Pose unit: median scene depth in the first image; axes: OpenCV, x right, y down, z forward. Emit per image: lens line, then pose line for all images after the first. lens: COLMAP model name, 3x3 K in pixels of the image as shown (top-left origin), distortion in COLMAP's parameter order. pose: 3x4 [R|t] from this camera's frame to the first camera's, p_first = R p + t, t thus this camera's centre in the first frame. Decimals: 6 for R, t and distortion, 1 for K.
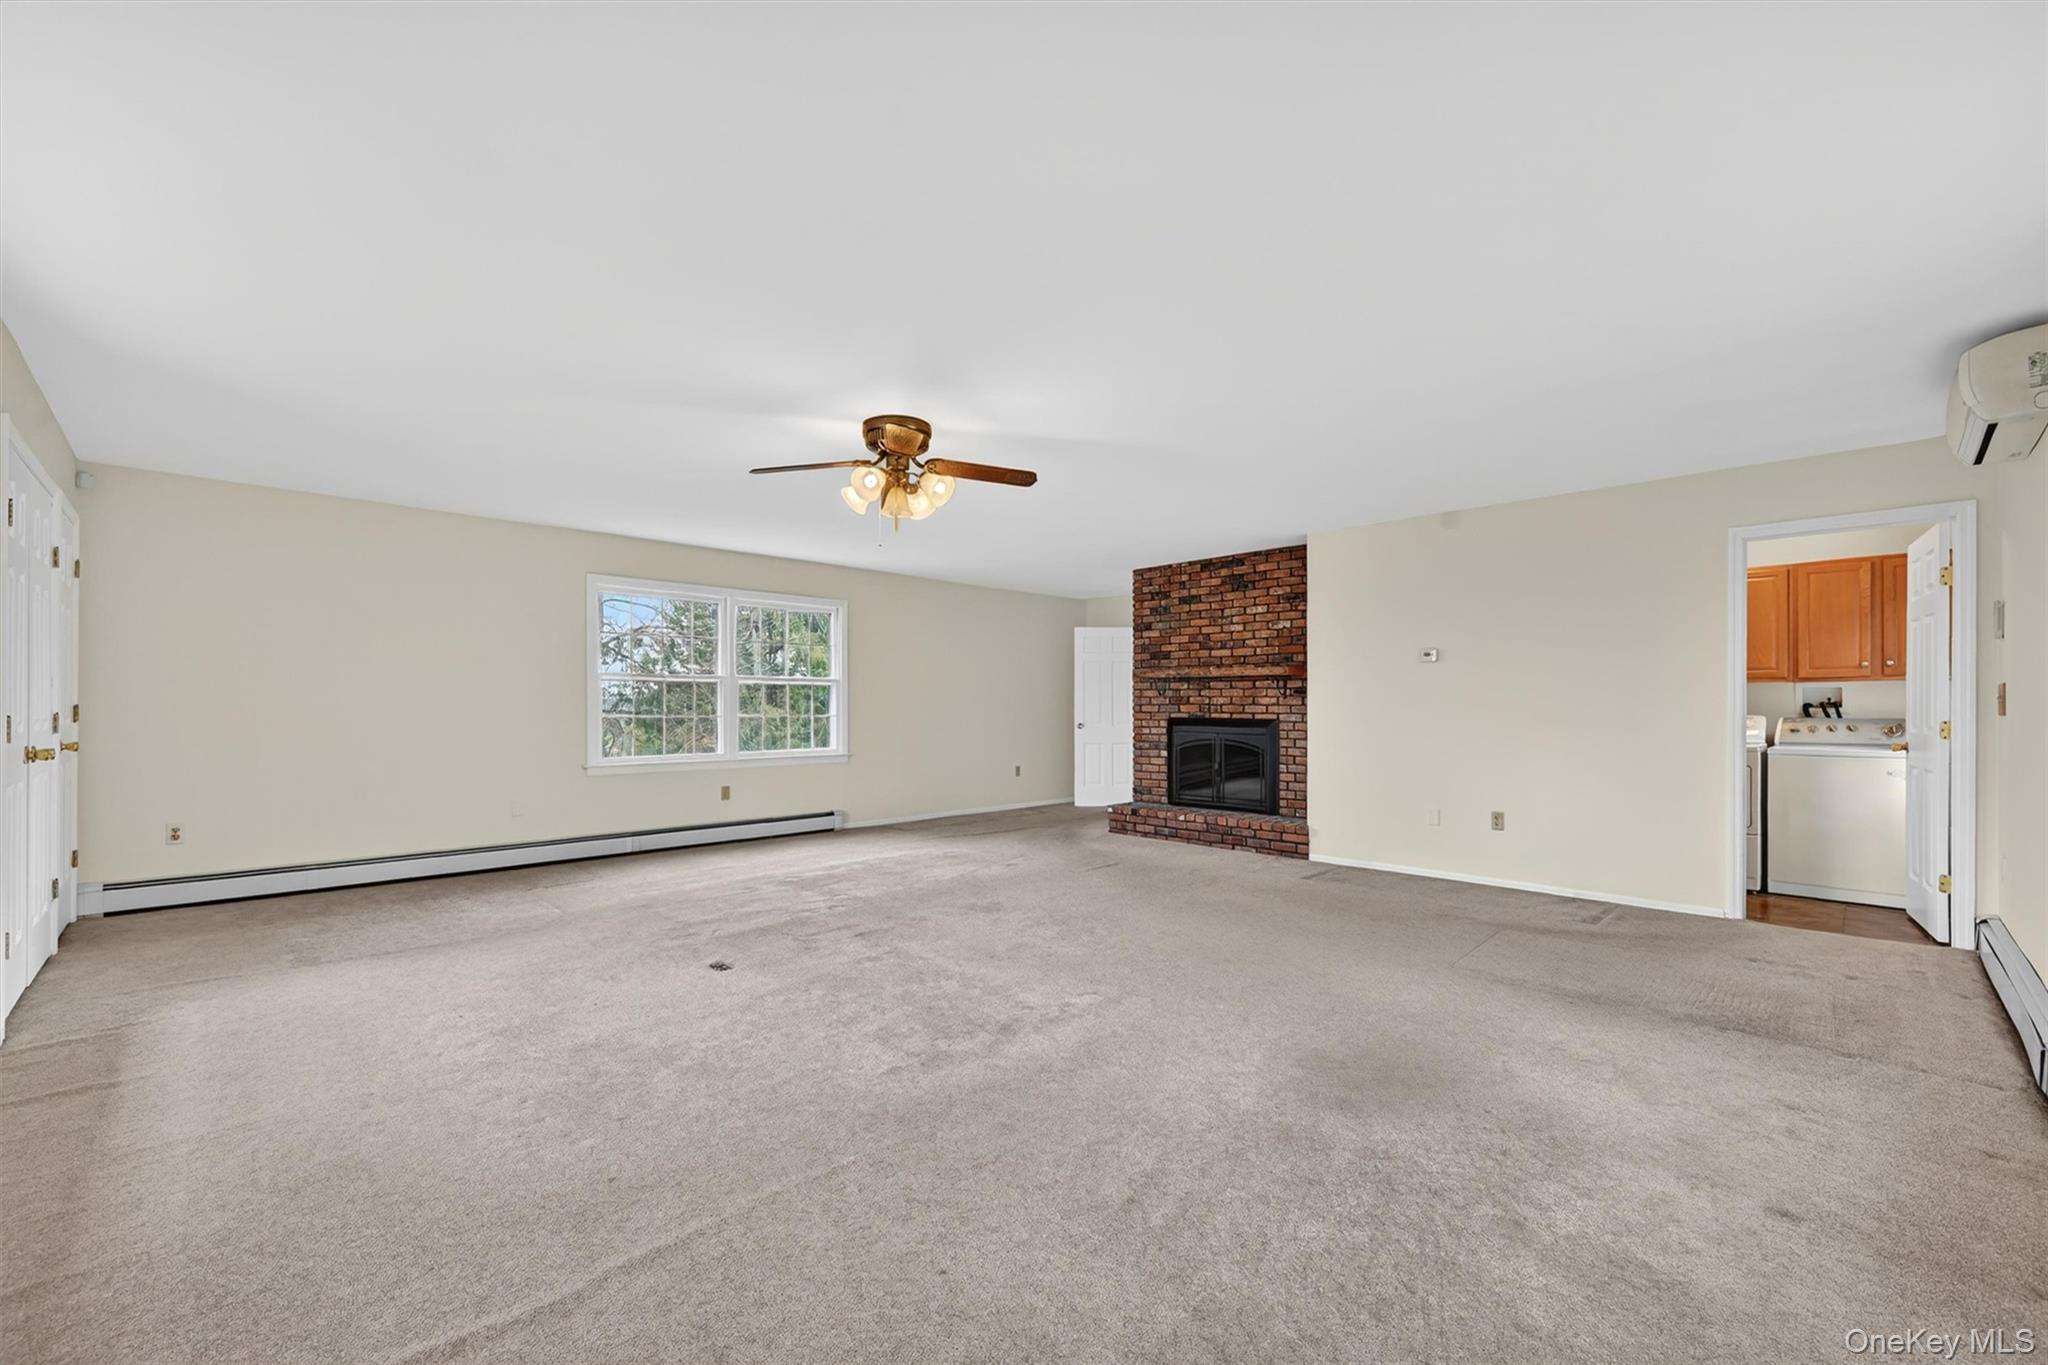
lens RADIAL K [[861.7, 0, 1016.8], [0, 861.7, 691.1], [0, 0, 1]] dist [-0.003093, 0.000163]
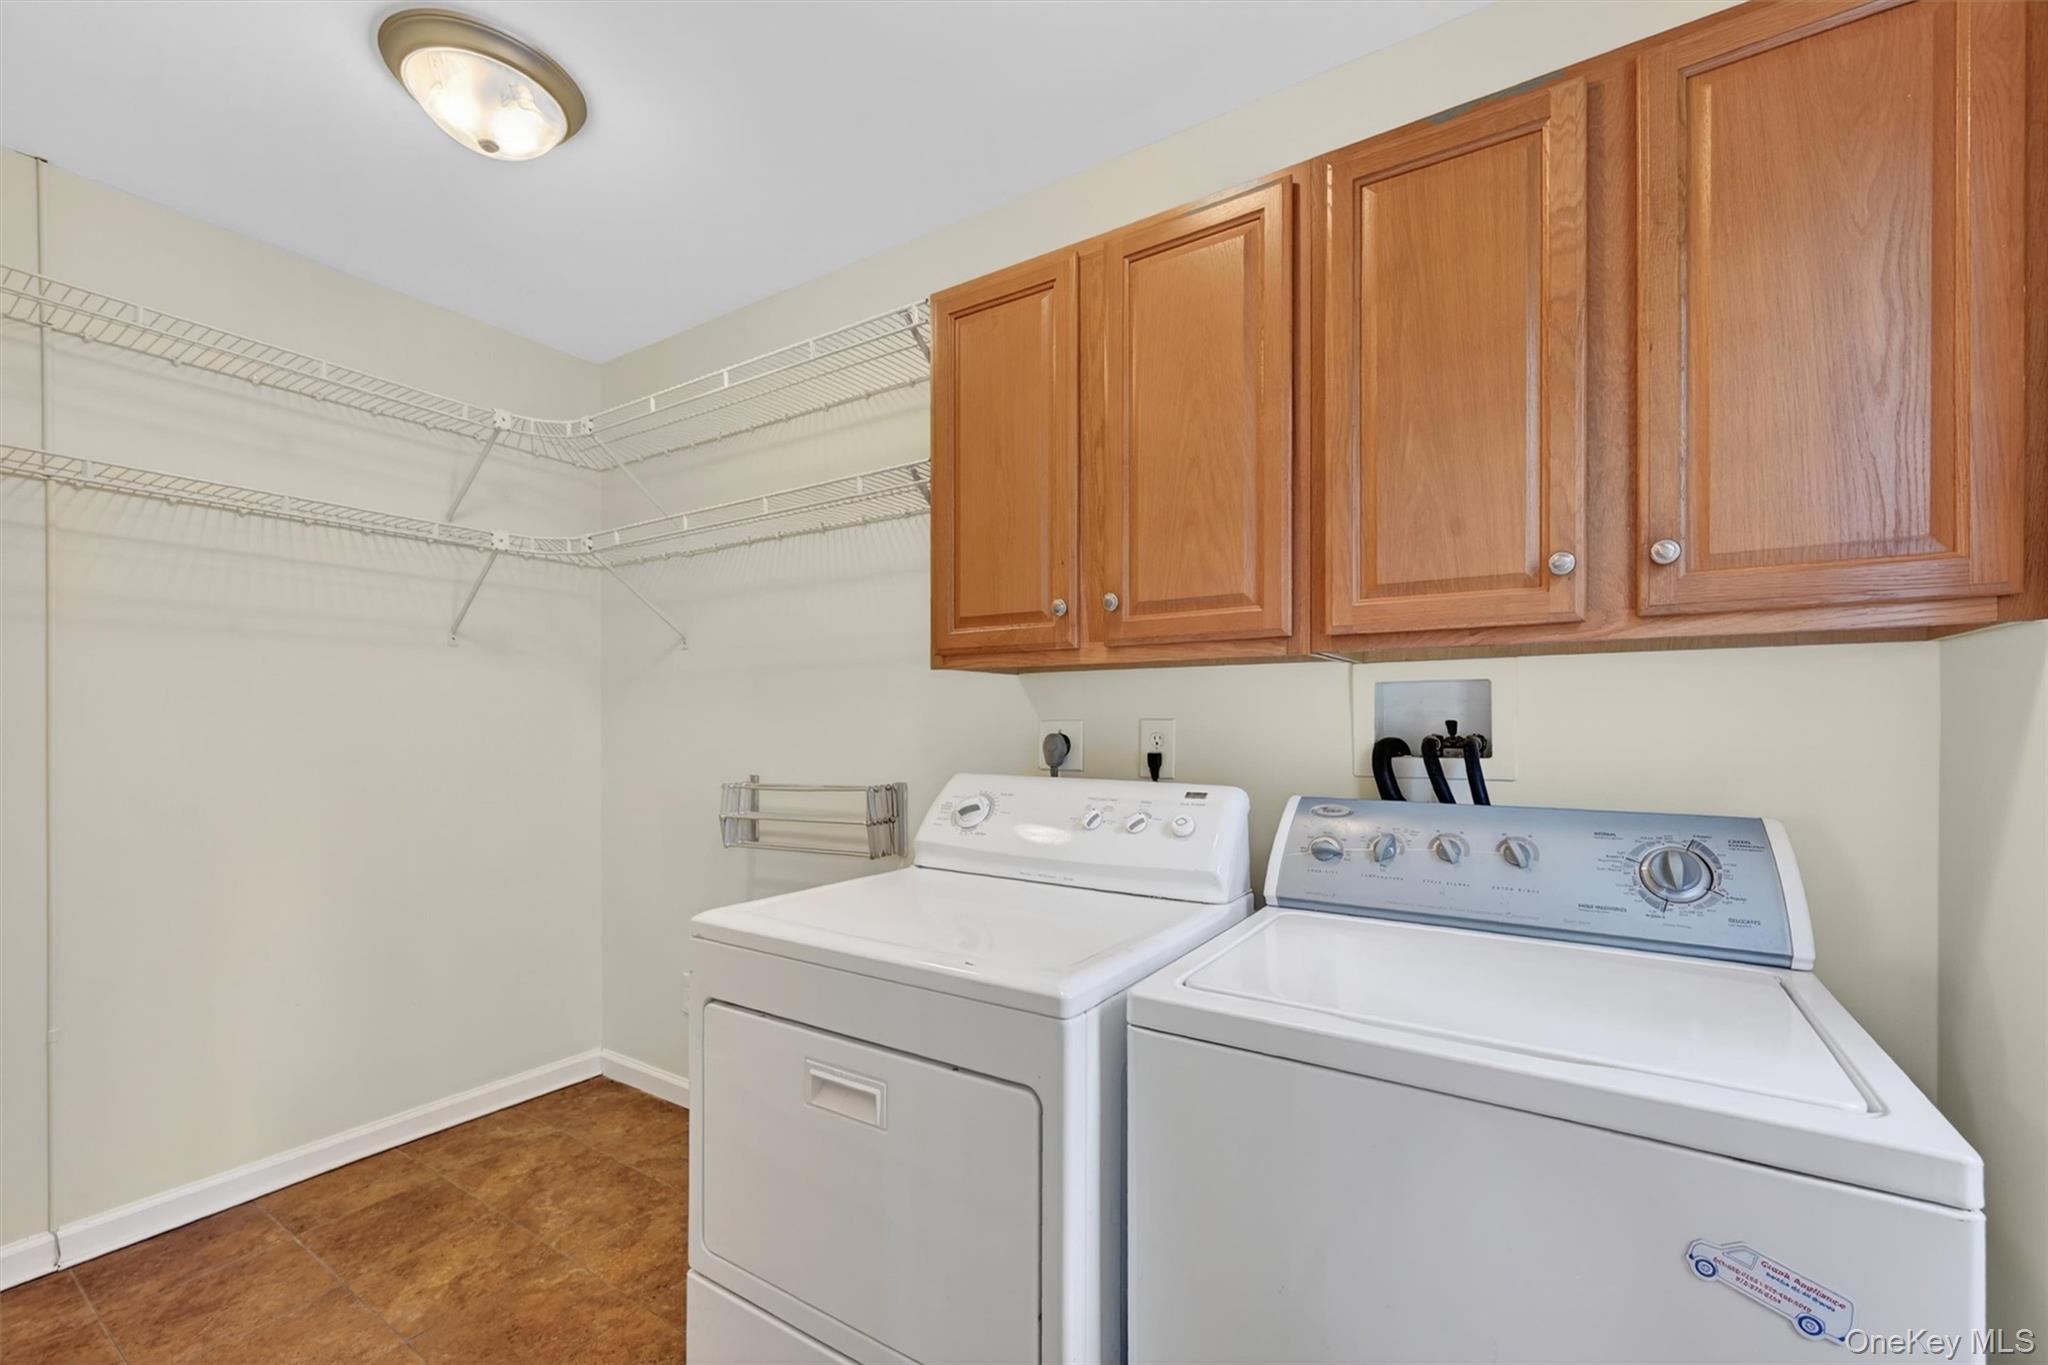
lens RADIAL K [[861.7, 0, 1028.2], [0, 861.7, 700.4], [0, 0, 1]] dist [-0.003093, 0.000163]
pose [[0.982740, 0.000953, 0.184990, 0.790217], [-0.000461, 0.999996, -0.002702, 0.002864], [-0.184992, 0.002570, 0.982737, 0.787721]]
